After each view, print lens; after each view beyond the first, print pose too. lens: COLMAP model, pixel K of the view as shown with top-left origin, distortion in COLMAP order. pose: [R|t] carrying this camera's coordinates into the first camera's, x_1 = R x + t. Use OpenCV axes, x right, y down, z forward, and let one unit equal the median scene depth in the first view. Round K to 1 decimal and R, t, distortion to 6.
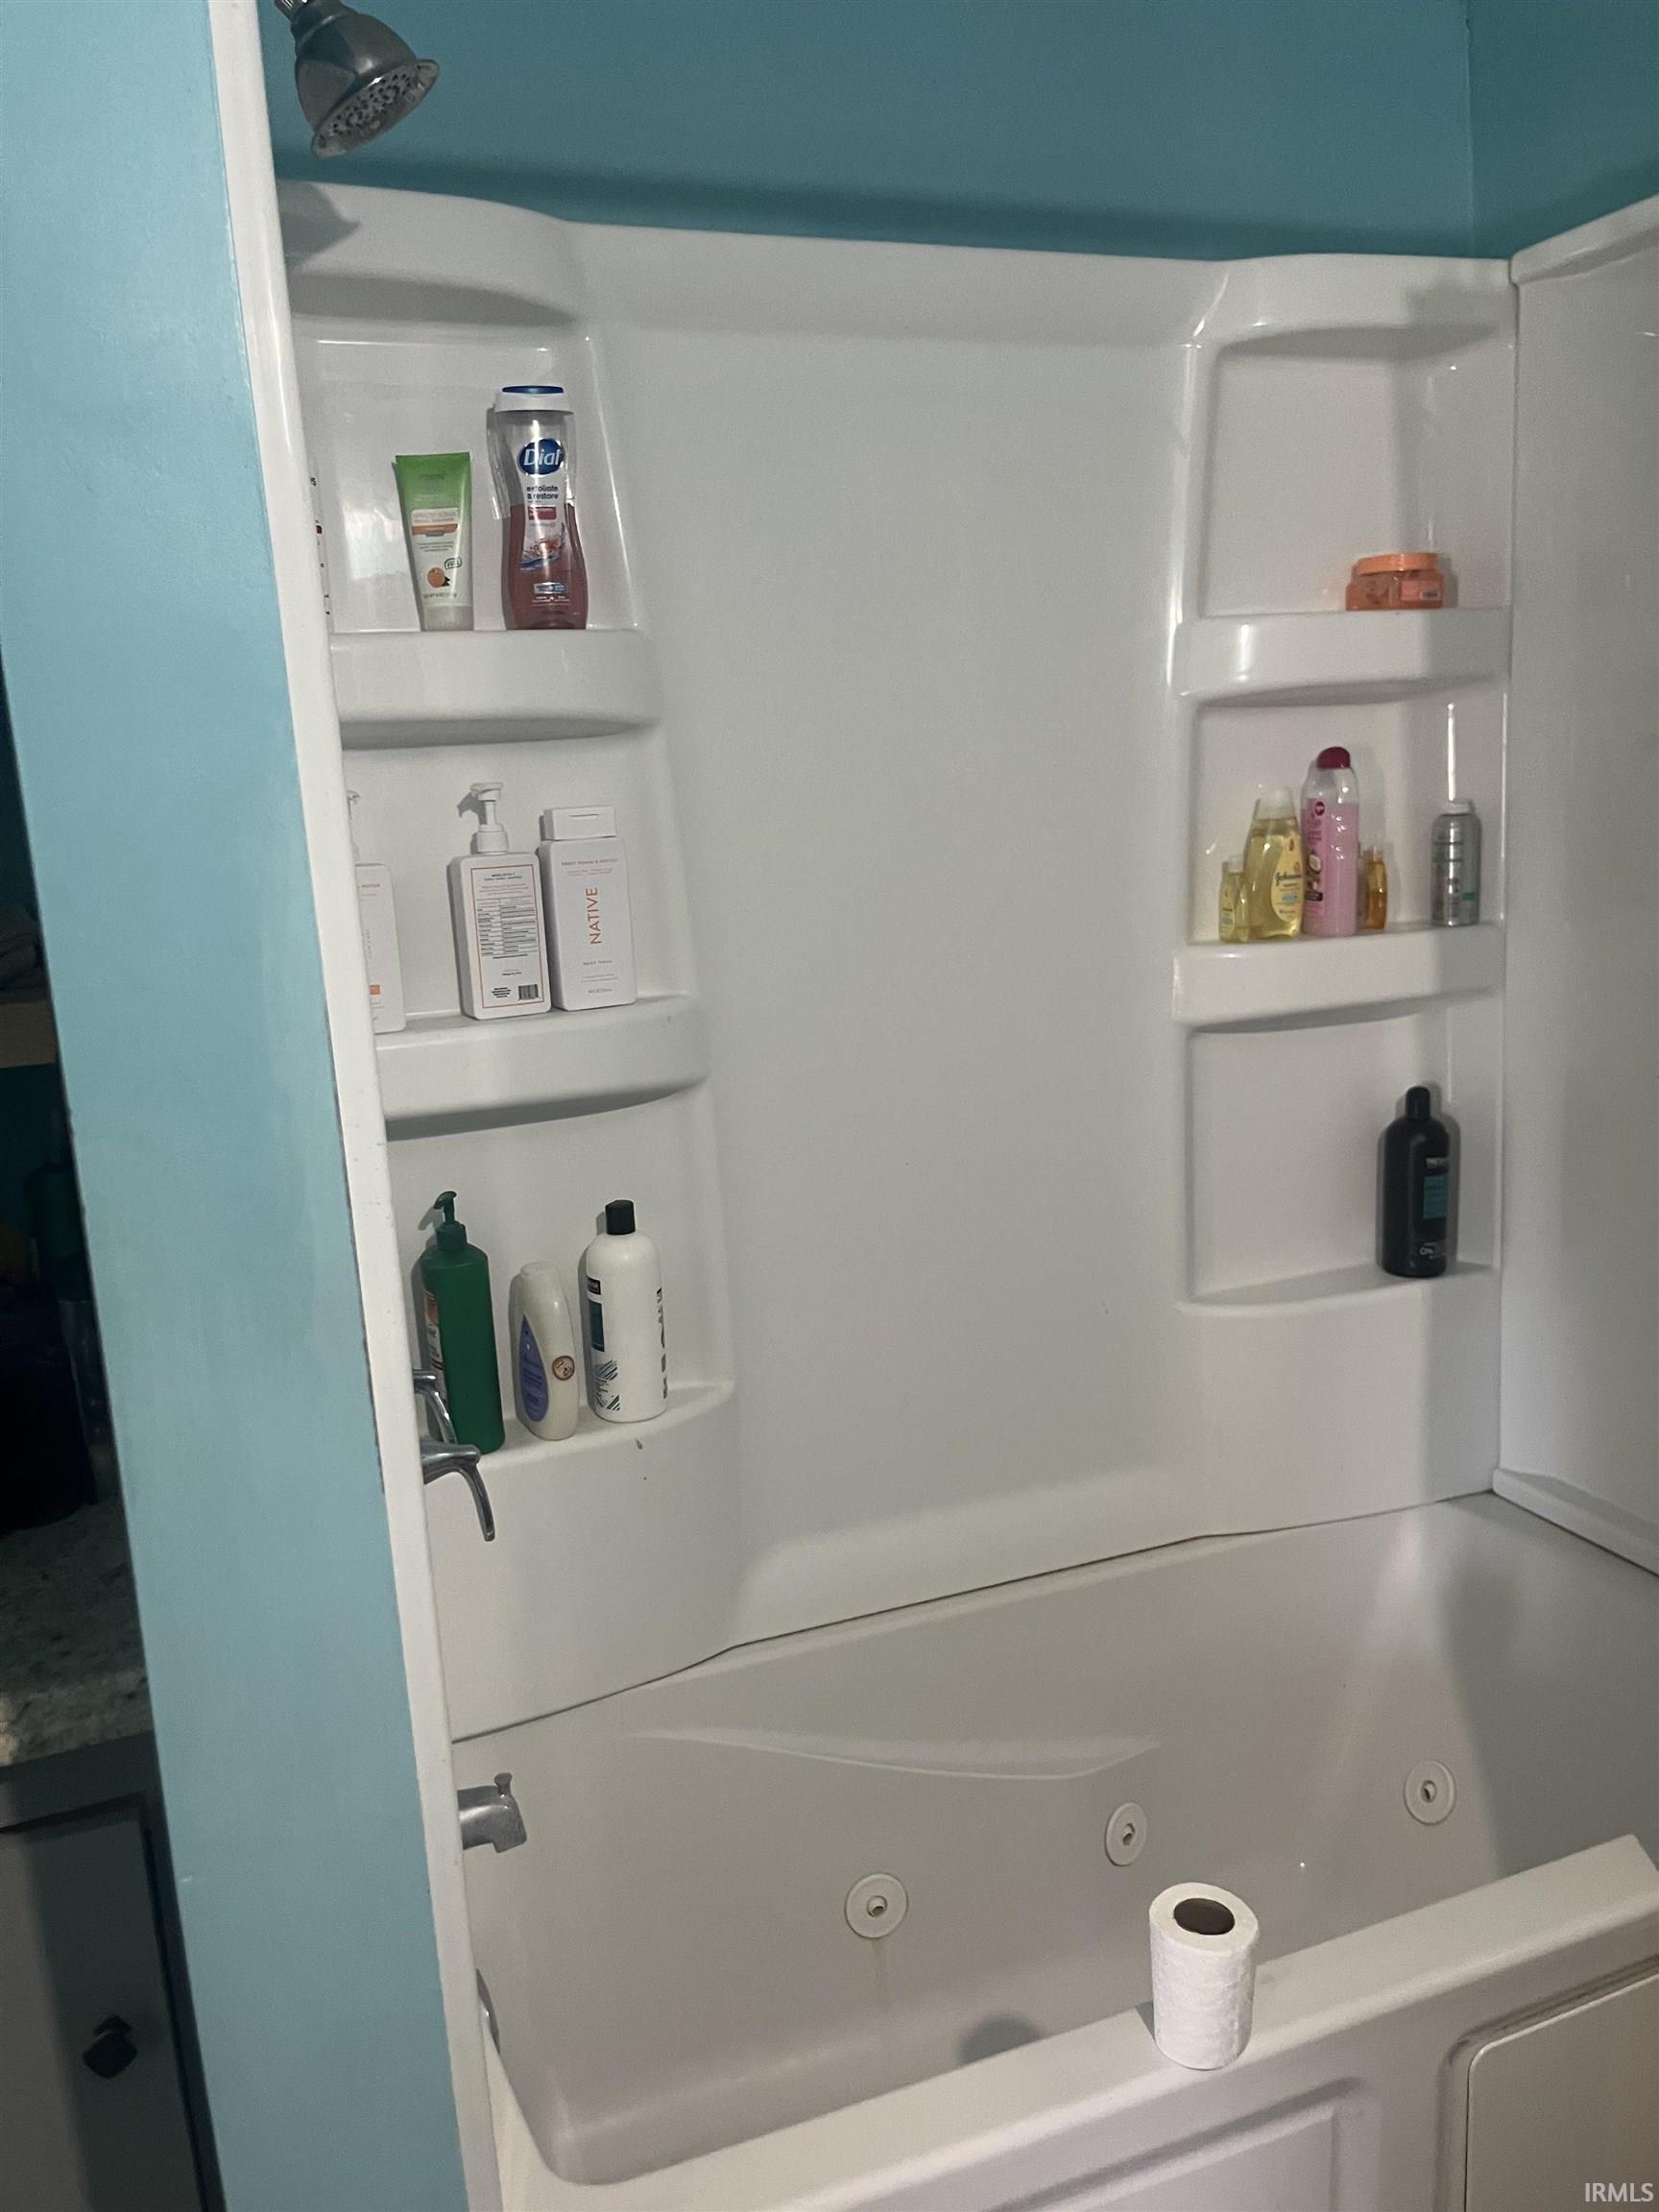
lens RADIAL K [[1670.2, 0, 829.5], [0, 1670.2, 1106.0], [0, 0, 1]] dist [0.003371, -0.042164]
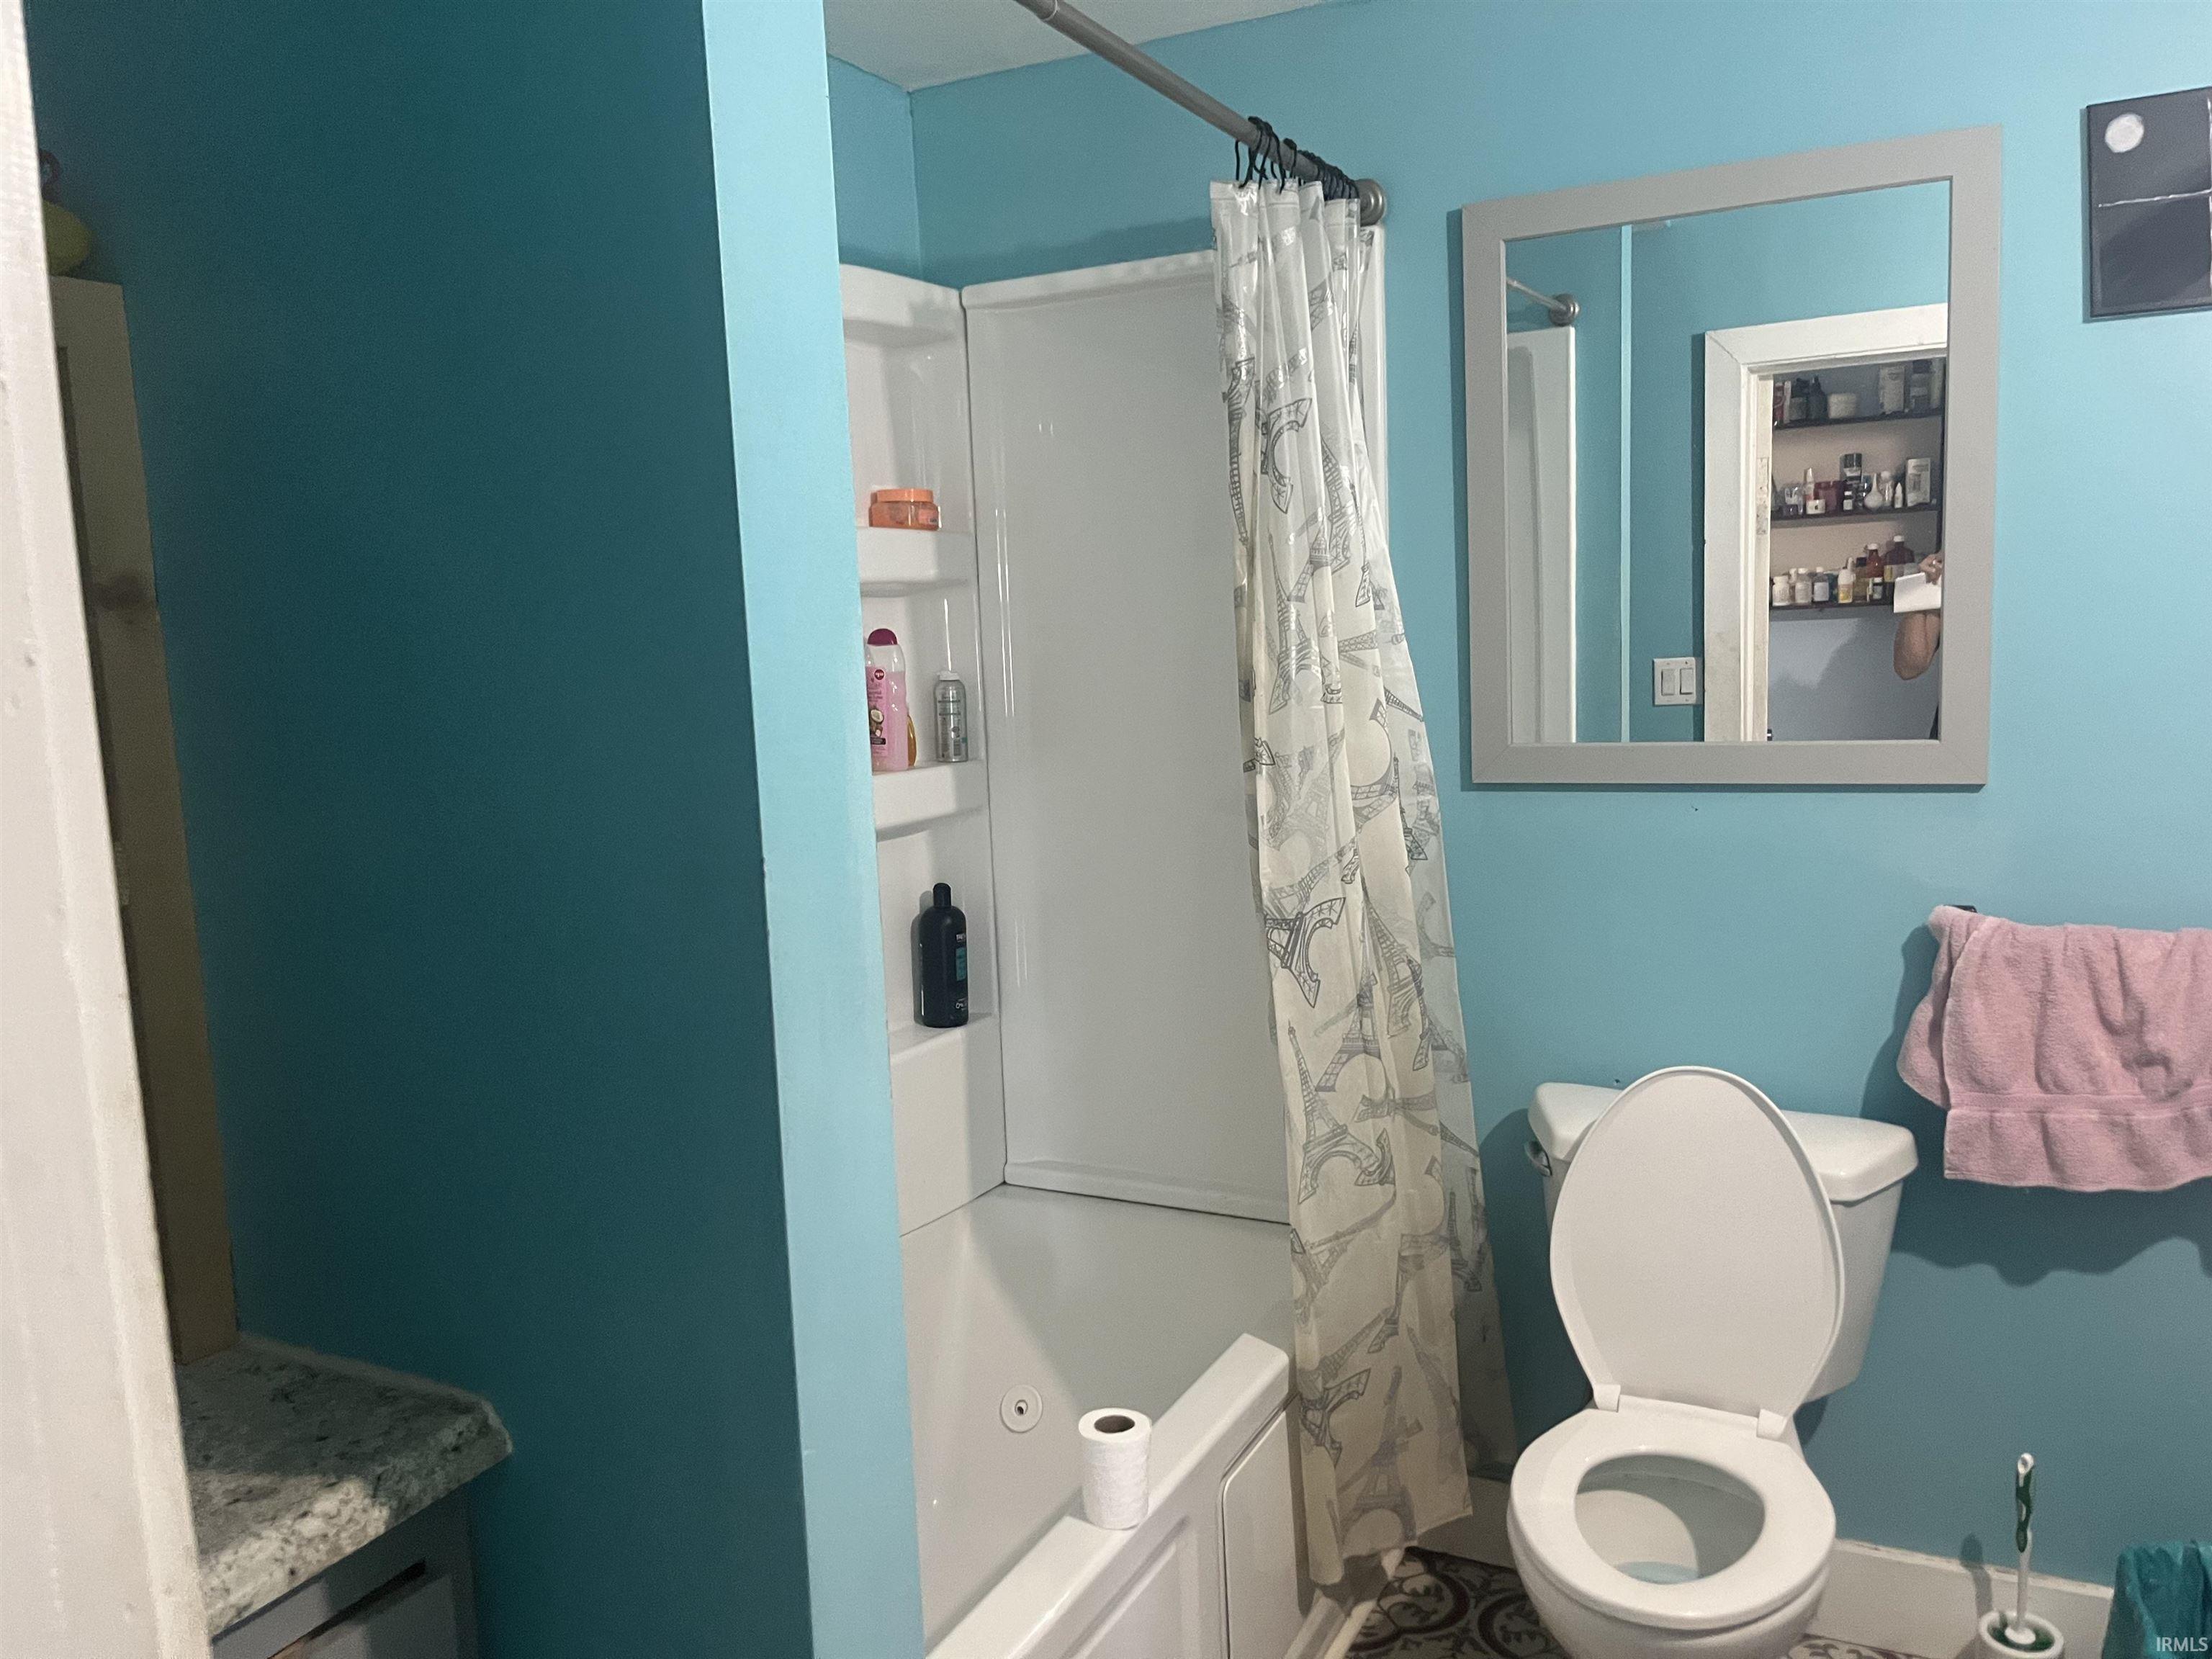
lens RADIAL K [[1670.2, 0, 1106.0], [0, 1670.2, 829.5], [0, 0, 1]] dist [0.003371, -0.042164]
pose [[0.741126, -0.046967, 0.669721, -0.458512], [0.107663, 0.992954, -0.049507, 0.027400], [-0.662677, 0.108795, 0.740960, -0.080644]]
